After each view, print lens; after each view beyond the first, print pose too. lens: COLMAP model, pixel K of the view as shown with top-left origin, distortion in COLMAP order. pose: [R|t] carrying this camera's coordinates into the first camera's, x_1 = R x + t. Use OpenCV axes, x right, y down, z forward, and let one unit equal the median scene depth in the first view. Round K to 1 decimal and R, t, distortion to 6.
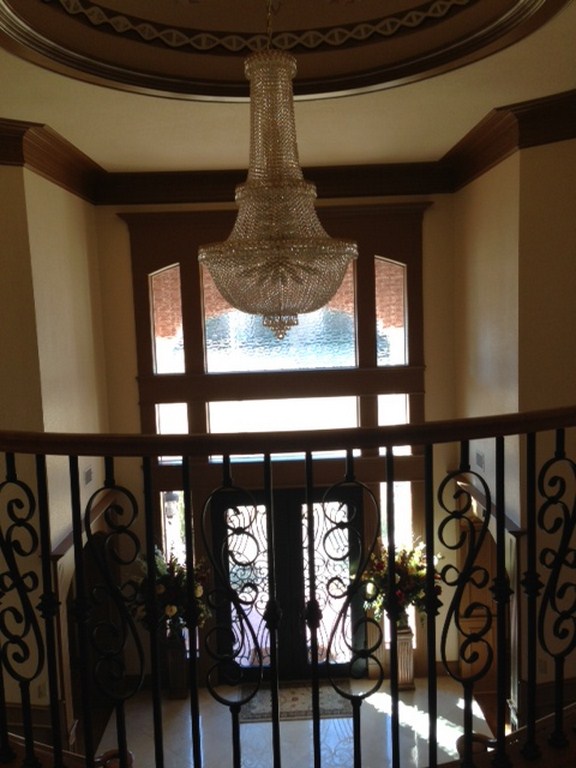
lens RADIAL K [[712.4, 0, 294.8], [0, 712.4, 372.1], [0, 0, 1]] dist [0.060374, 0.000000]
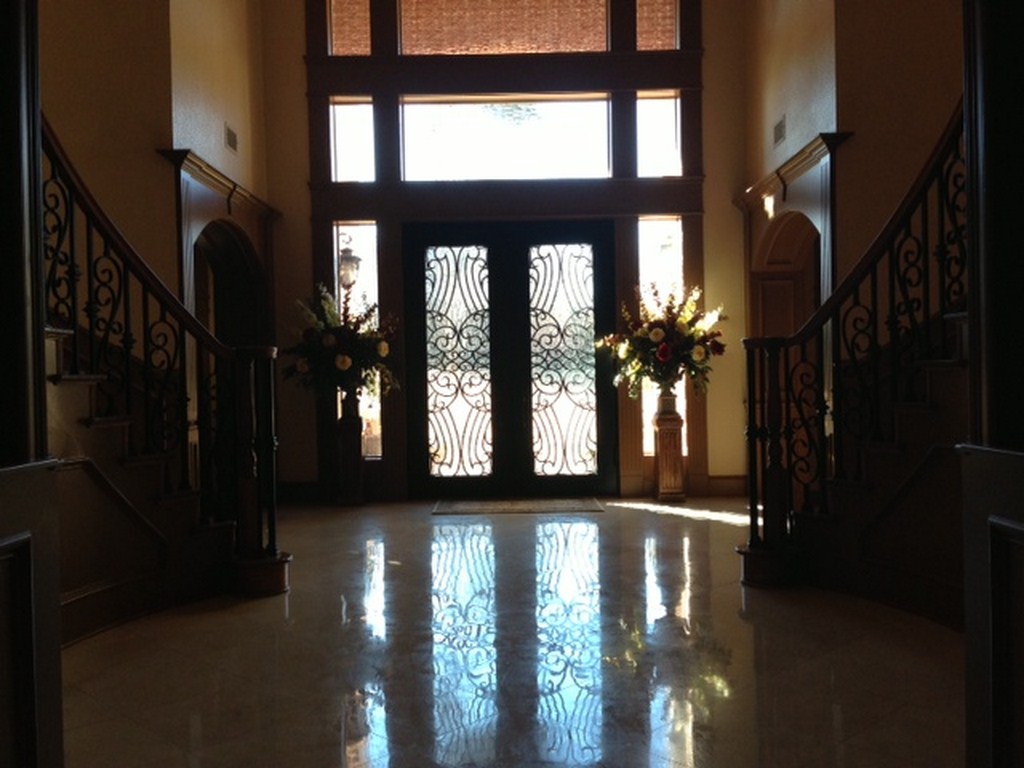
lens RADIAL K [[949.9, 0, 518.2], [0, 949.9, 387.4], [0, 0, 1]] dist [0.060374, 0.000000]
pose [[0.999786, 0.016628, -0.012341, 0.013044], [-0.017530, 0.996880, -0.076965, 0.403409], [0.011023, 0.077165, 0.996957, 0.057876]]
